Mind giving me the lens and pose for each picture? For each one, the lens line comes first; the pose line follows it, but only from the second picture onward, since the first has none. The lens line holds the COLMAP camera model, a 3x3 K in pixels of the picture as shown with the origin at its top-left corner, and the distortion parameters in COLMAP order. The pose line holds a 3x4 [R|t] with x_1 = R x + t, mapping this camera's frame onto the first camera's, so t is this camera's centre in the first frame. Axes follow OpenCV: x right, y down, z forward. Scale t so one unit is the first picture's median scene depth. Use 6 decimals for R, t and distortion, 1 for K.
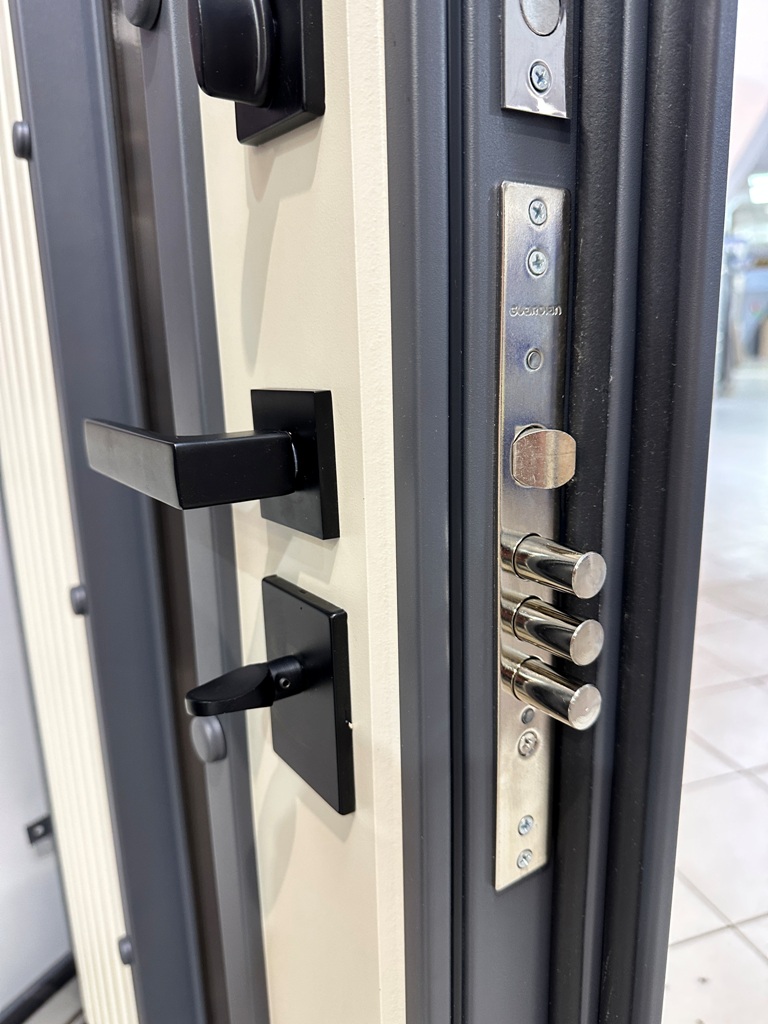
lens RADIAL K [[729.0, 0, 383.8], [0, 729.0, 515.8], [0, 0, 1]] dist [0.025471, -0.024221]
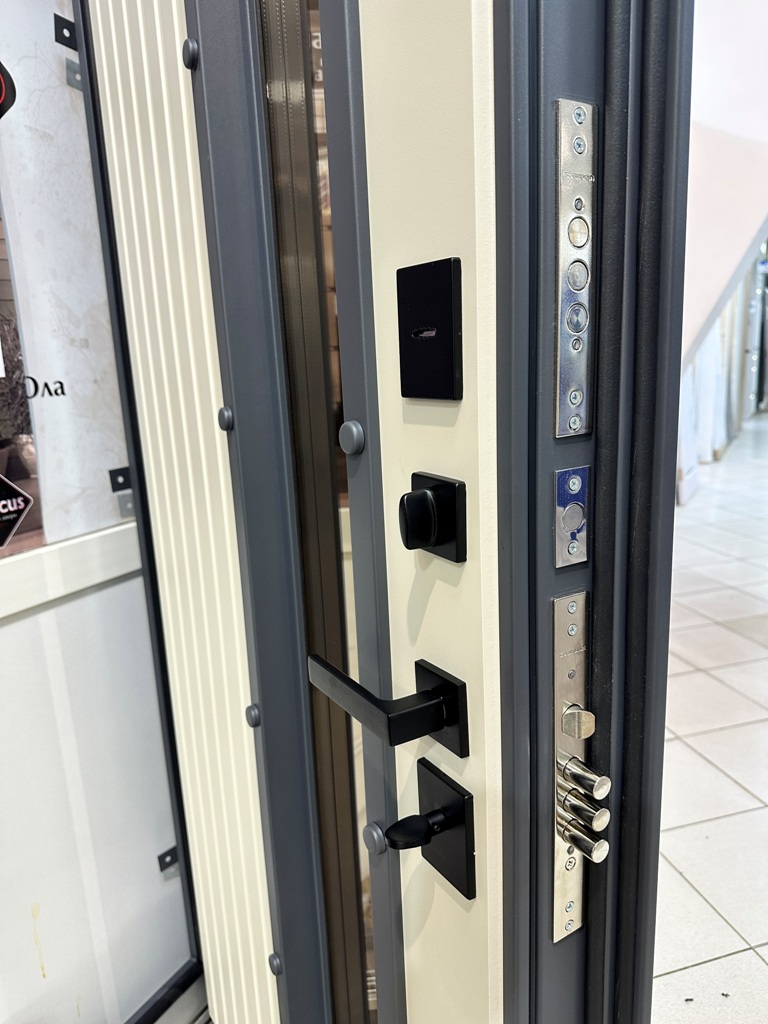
lens RADIAL K [[728.4, 0, 382.6], [0, 728.4, 509.0], [0, 0, 1]] dist [-0.017748, 0.001920]
pose [[0.998228, -0.006814, -0.059106, -0.166811], [0.005353, 0.999677, -0.024850, -0.557020], [0.059256, 0.024489, 0.997942, -0.895736]]
